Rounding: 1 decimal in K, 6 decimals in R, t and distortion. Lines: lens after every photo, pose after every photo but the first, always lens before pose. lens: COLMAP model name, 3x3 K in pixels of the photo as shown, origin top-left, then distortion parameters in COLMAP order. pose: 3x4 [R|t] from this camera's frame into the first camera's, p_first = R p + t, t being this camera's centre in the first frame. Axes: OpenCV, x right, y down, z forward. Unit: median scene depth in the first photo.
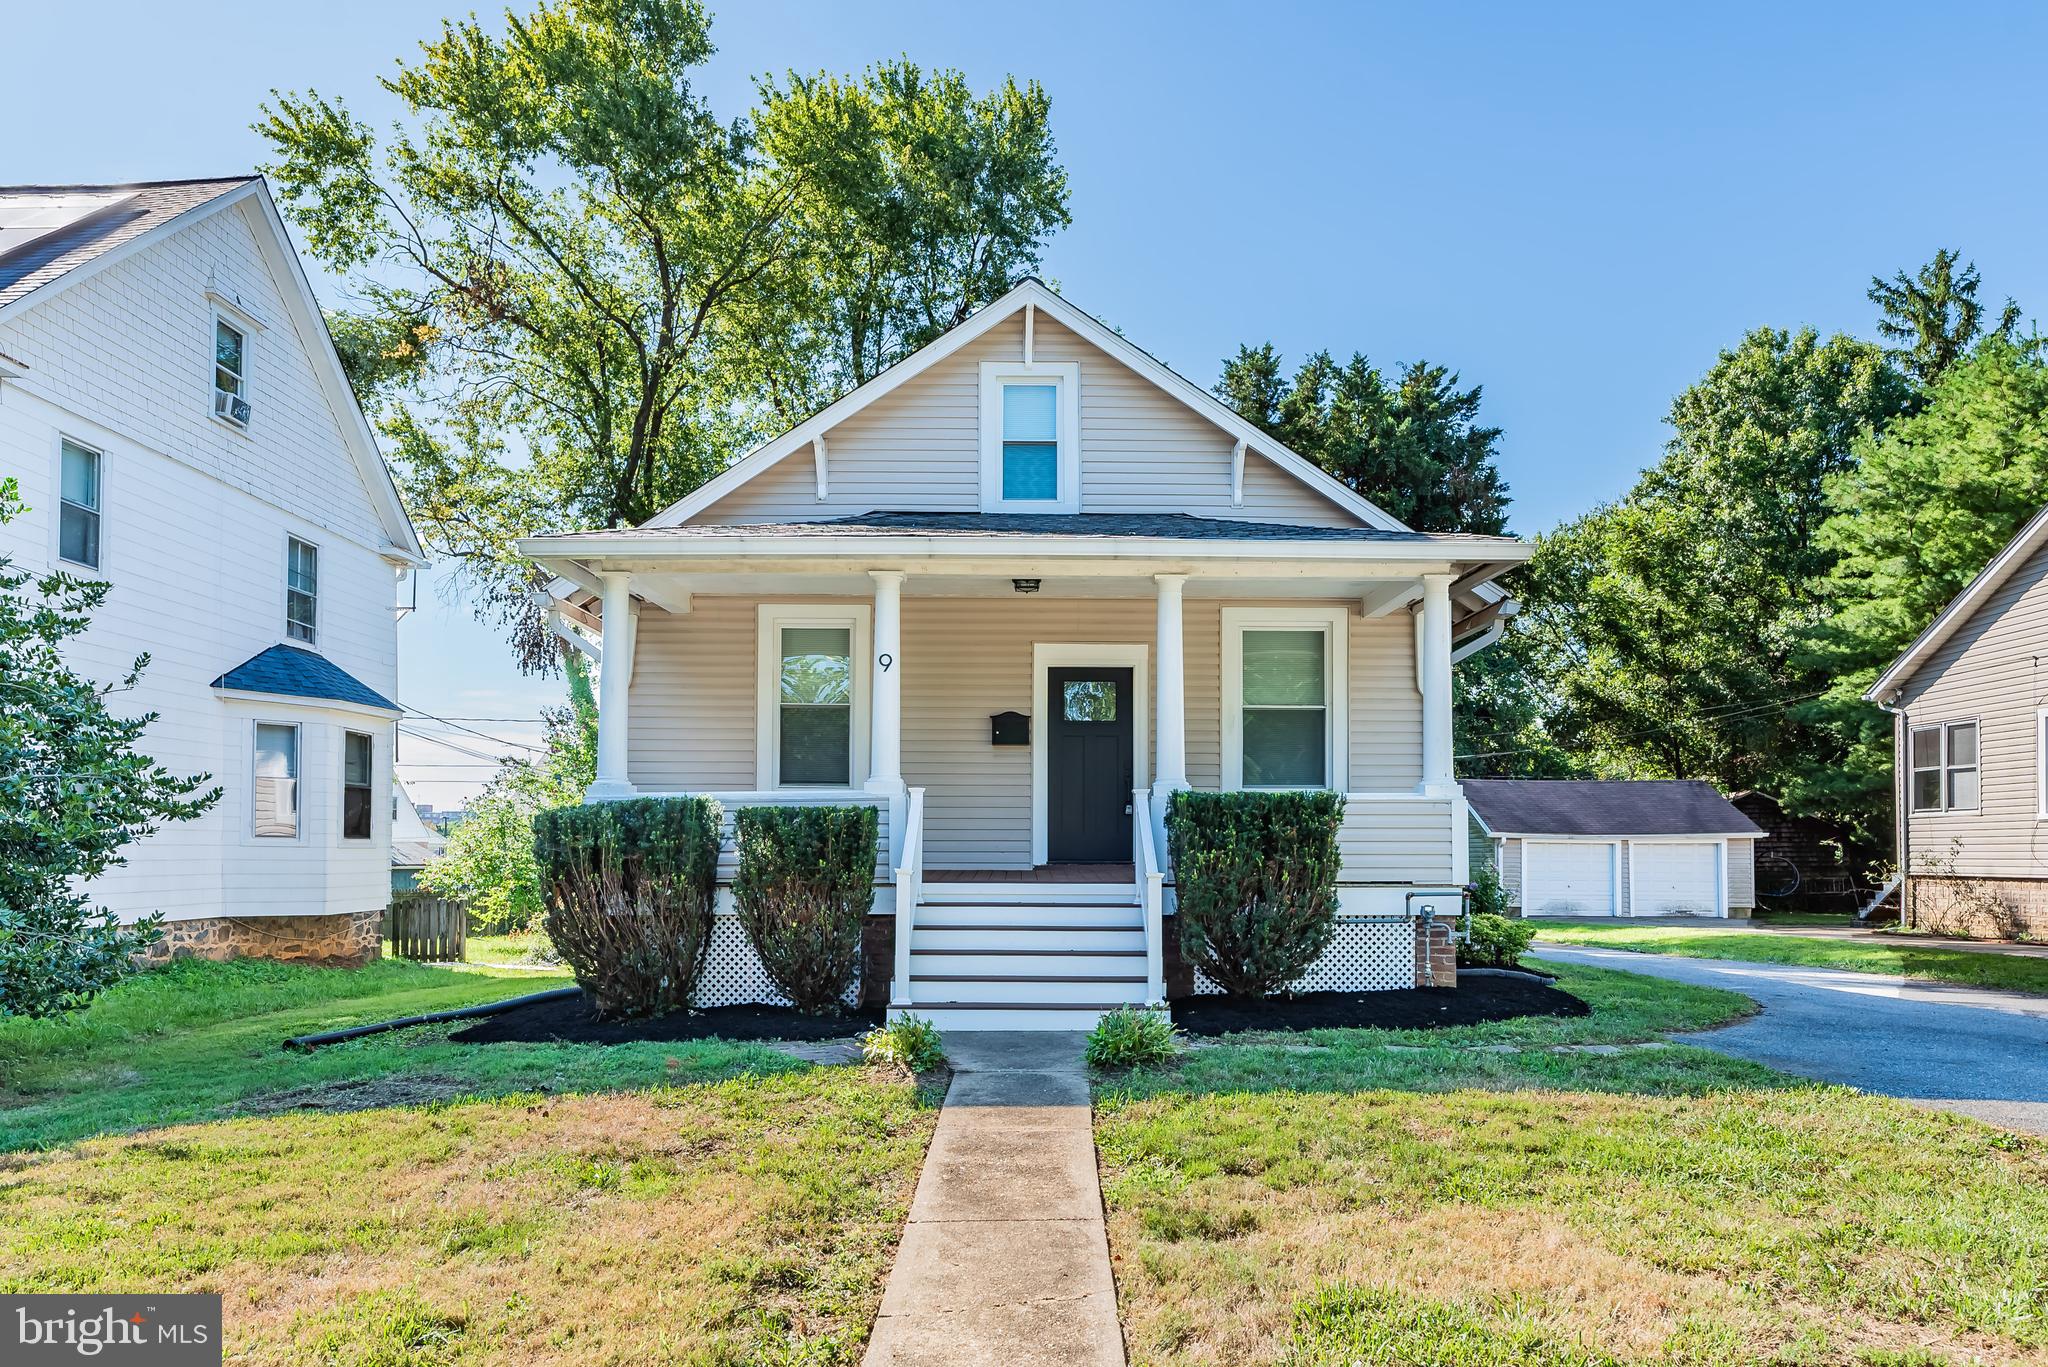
lens RADIAL K [[1239.6, 0, 1024.6], [0, 1239.6, 812.8], [0, 0, 1]] dist [-0.003098, -0.000257]
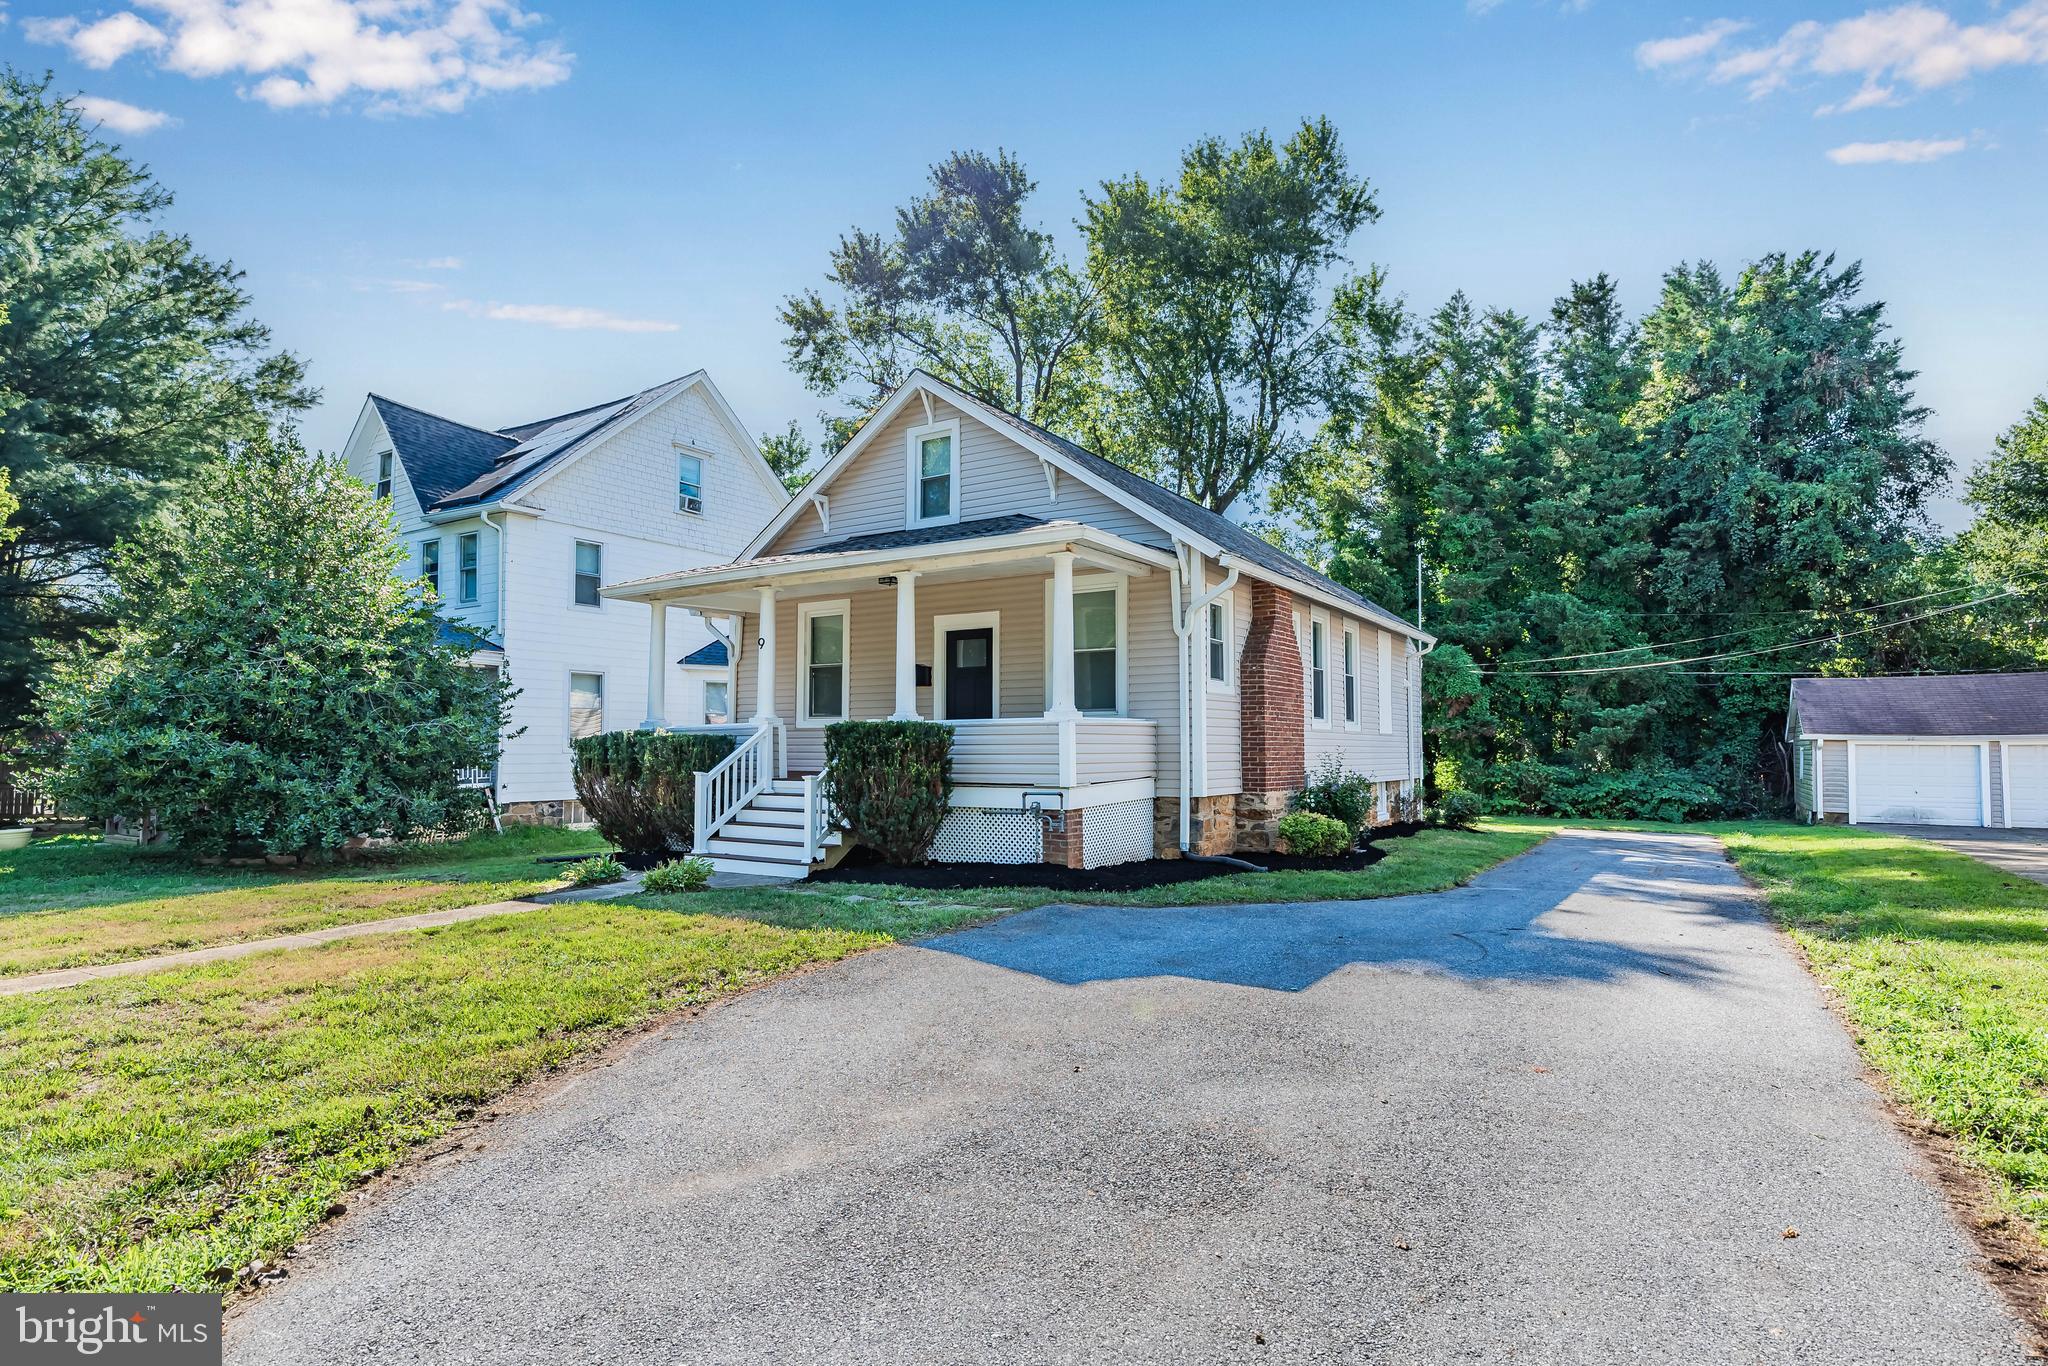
lens RADIAL K [[1004.5, 0, 1025.9], [0, 1004.5, 699.0], [0, 0, 1]] dist [0.000789, 0.000441]
pose [[0.852876, -0.028971, -0.521309, 0.501094], [0.018446, 0.999508, -0.025368, -0.005123], [0.521787, 0.012020, 0.852991, 0.037033]]
